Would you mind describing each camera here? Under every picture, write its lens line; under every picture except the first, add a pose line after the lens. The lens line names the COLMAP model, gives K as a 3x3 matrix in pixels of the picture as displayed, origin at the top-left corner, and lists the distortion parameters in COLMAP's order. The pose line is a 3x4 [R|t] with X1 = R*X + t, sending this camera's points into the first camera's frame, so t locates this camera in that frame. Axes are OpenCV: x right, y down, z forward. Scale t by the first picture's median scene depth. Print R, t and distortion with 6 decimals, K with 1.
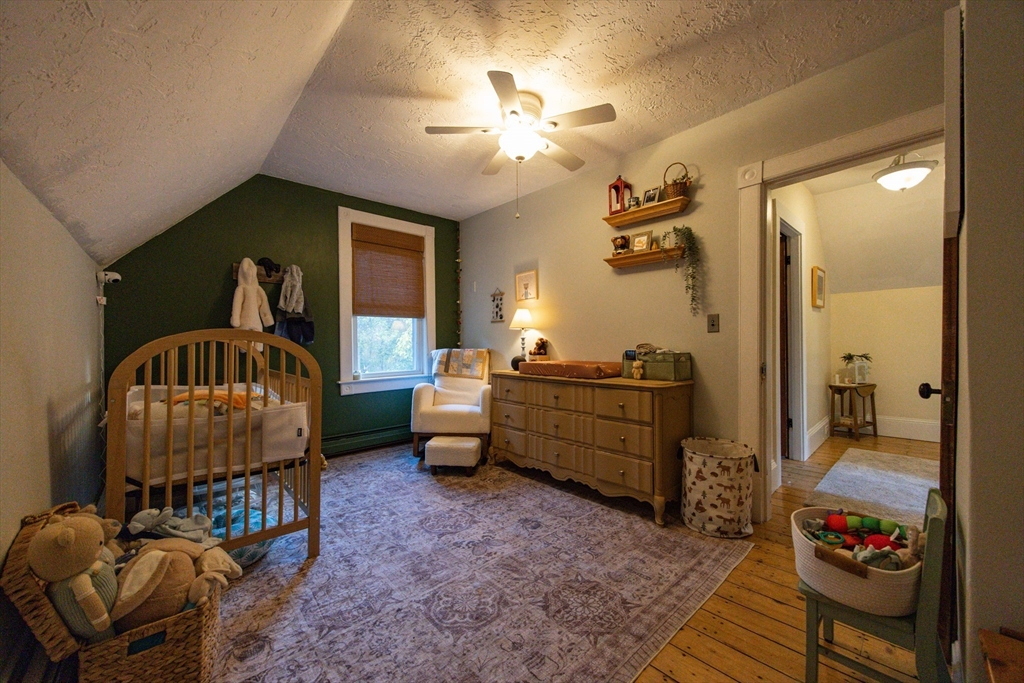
lens RADIAL K [[385.3, 0, 512.0], [0, 385.3, 341.5], [0, 0, 1]] dist [0.000451, 0.000020]
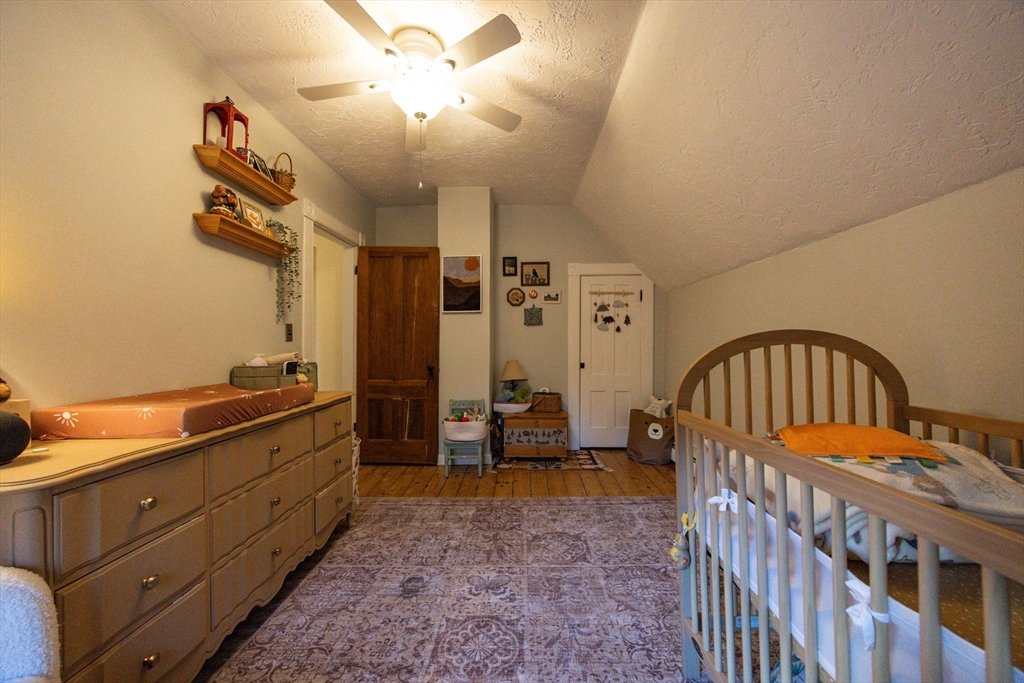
lens RADIAL K [[385.3, 0, 512.0], [0, 385.3, 341.5], [0, 0, 1]] dist [0.000451, 0.000020]
pose [[-0.722367, 0.017457, 0.691289, -0.696645], [0.010339, 0.999842, -0.014445, -0.003775], [-0.691432, -0.003288, -0.722434, 1.549283]]
